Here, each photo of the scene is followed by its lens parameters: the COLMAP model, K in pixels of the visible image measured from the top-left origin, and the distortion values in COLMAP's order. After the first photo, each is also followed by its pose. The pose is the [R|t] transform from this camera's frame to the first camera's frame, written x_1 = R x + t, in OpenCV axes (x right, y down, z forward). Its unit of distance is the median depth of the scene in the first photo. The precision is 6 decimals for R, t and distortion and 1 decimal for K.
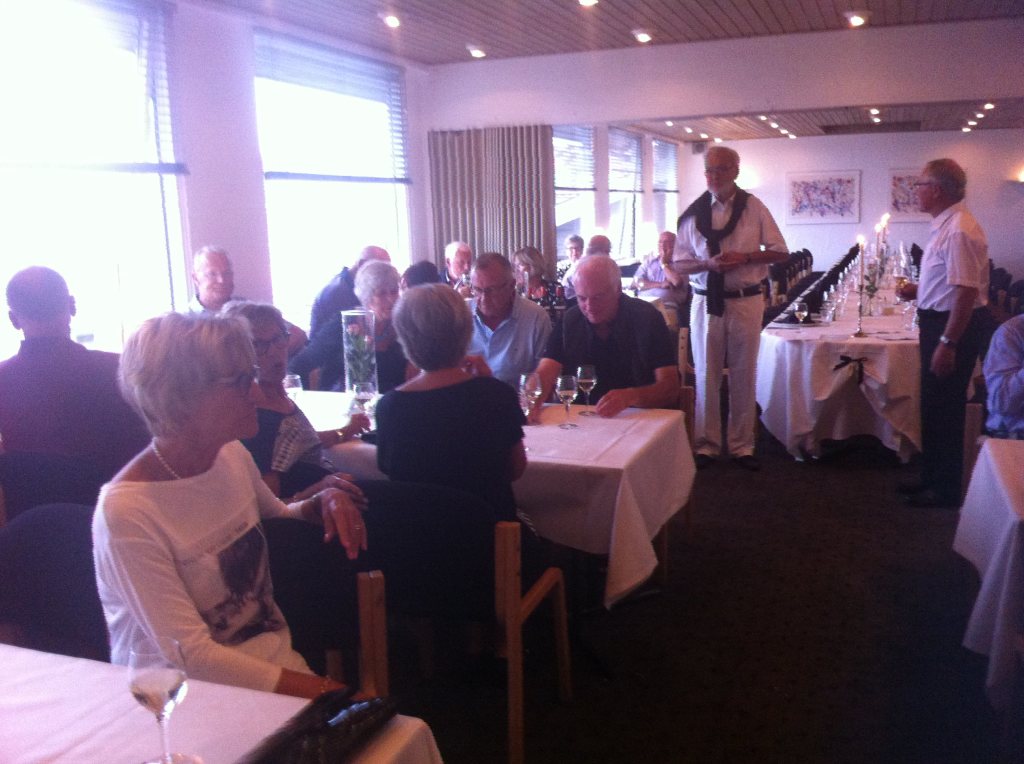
lens RADIAL K [[989.0, 0, 512.0], [0, 989.0, 382.0], [0, 0, 1]] dist [0.019284, -0.111805]
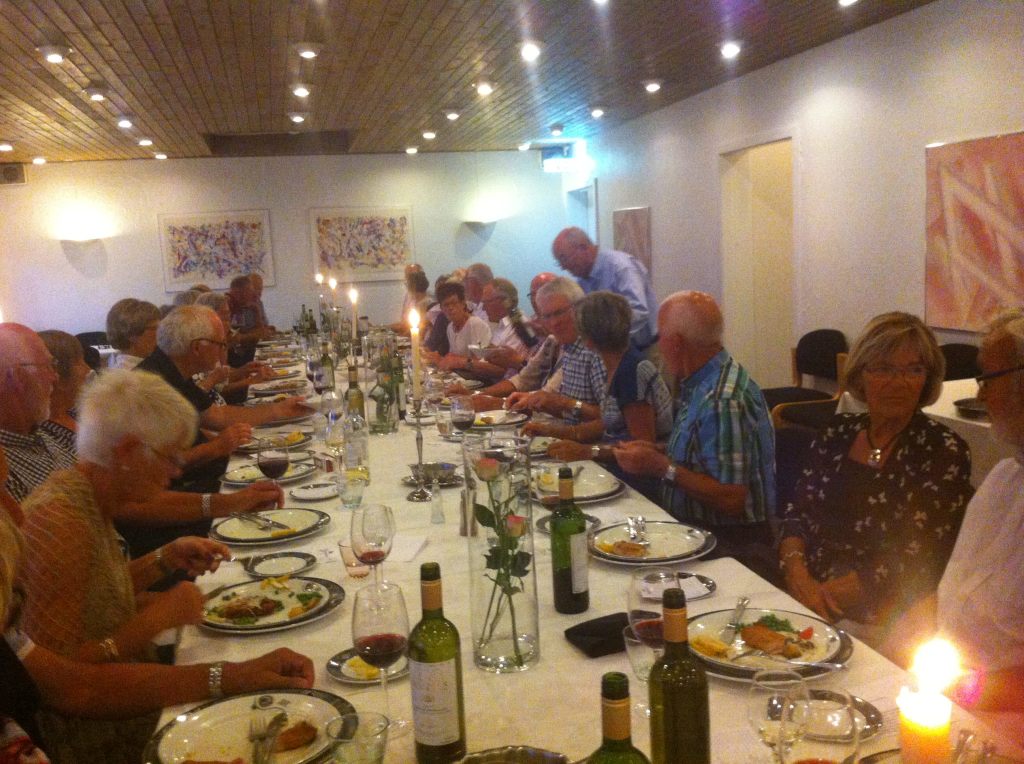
lens RADIAL K [[989.0, 0, 512.0], [0, 989.0, 382.0], [0, 0, 1]] dist [0.019284, -0.111805]
pose [[0.825789, -0.088201, 0.557040, 0.112147], [0.120309, 0.992510, -0.021200, -0.068869], [-0.550998, 0.084523, 0.830215, 0.393275]]
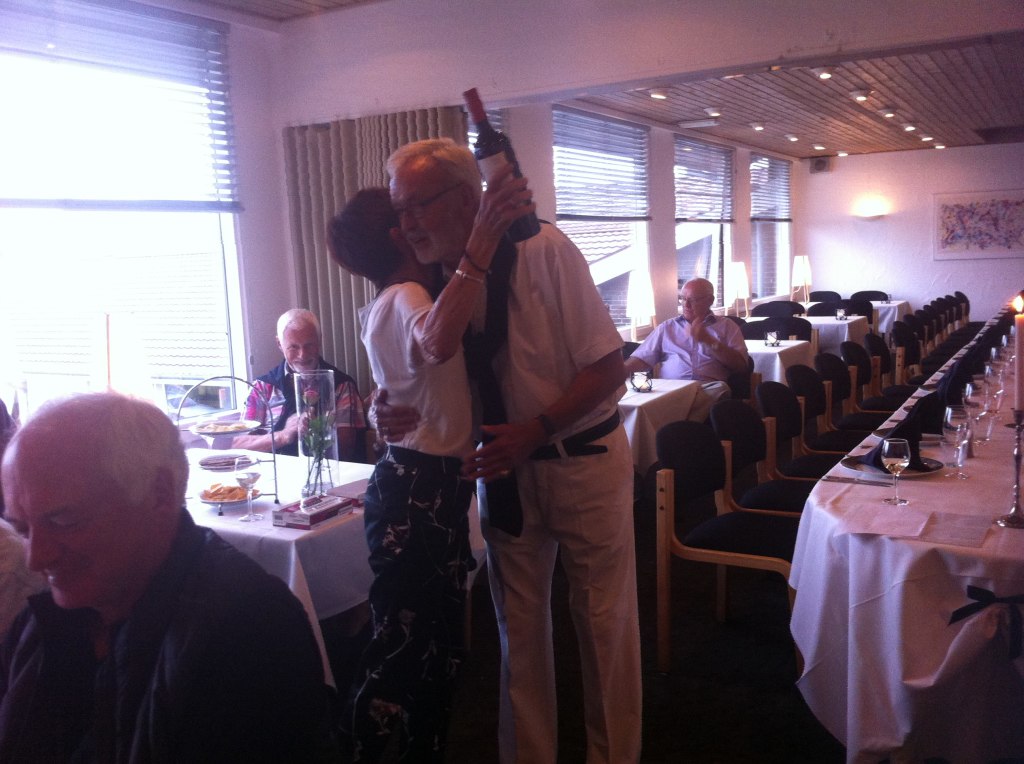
lens RADIAL K [[989.0, 0, 512.0], [0, 989.0, 382.0], [0, 0, 1]] dist [0.019284, -0.111805]
pose [[0.988150, 0.005735, -0.153386, 0.080113], [-0.011161, 0.999341, -0.034533, -0.038391], [0.153087, 0.035835, 0.987563, 0.216529]]
